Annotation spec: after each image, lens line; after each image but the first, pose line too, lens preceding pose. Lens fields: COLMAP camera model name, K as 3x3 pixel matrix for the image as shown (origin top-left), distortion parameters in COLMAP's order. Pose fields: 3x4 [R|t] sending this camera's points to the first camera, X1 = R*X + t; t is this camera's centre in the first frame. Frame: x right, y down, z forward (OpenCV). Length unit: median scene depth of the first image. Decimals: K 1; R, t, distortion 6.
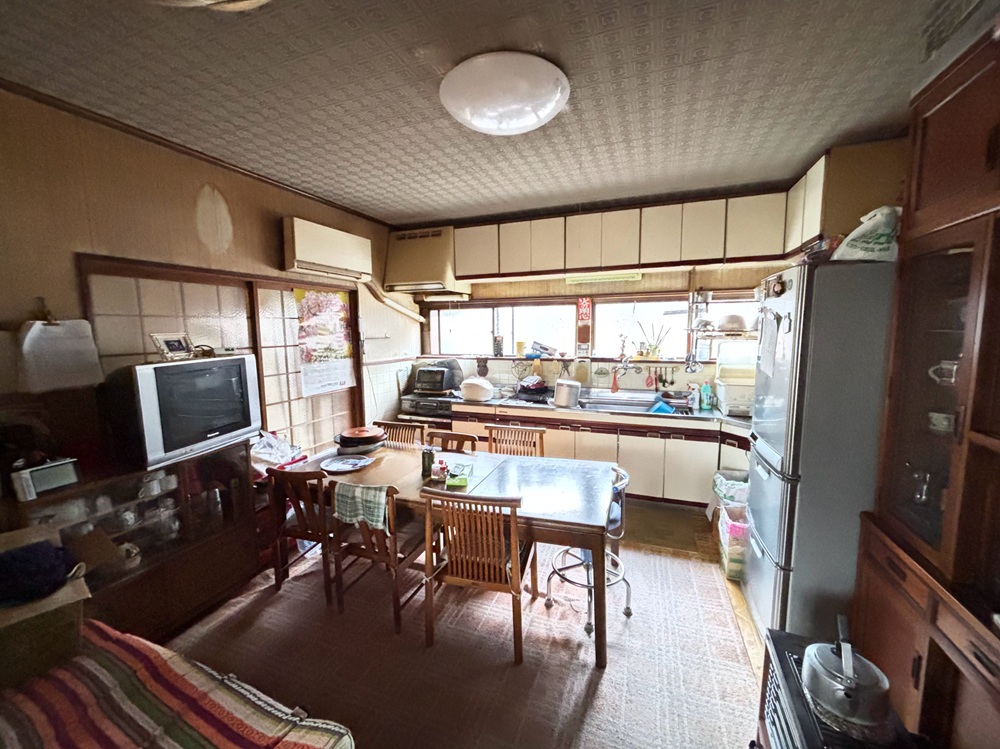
lens RADIAL K [[404.3, 0, 500.3], [0, 404.3, 374.8], [0, 0, 1]] dist [-0.000906, -0.000027]
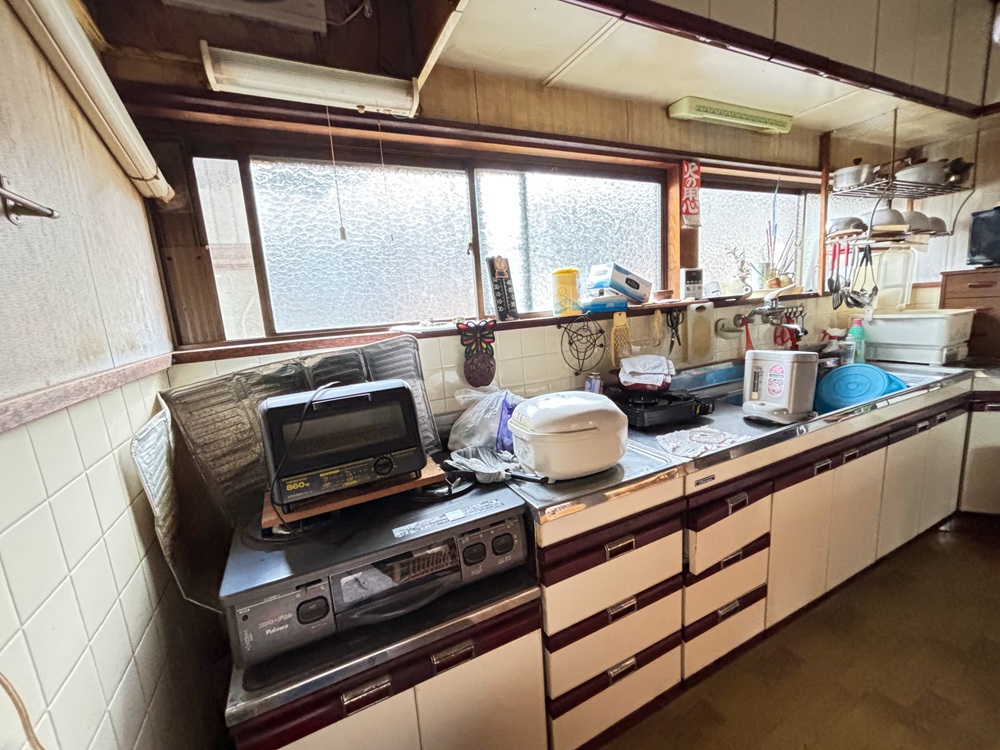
lens RADIAL K [[404.3, 0, 497.4], [0, 404.3, 374.6], [0, 0, 1]] dist [-0.000906, -0.000027]
pose [[0.680402, -0.162162, 0.714673, -0.266134], [0.151442, 0.985273, 0.079382, -0.028353], [-0.717021, 0.054220, 0.694940, 0.796359]]
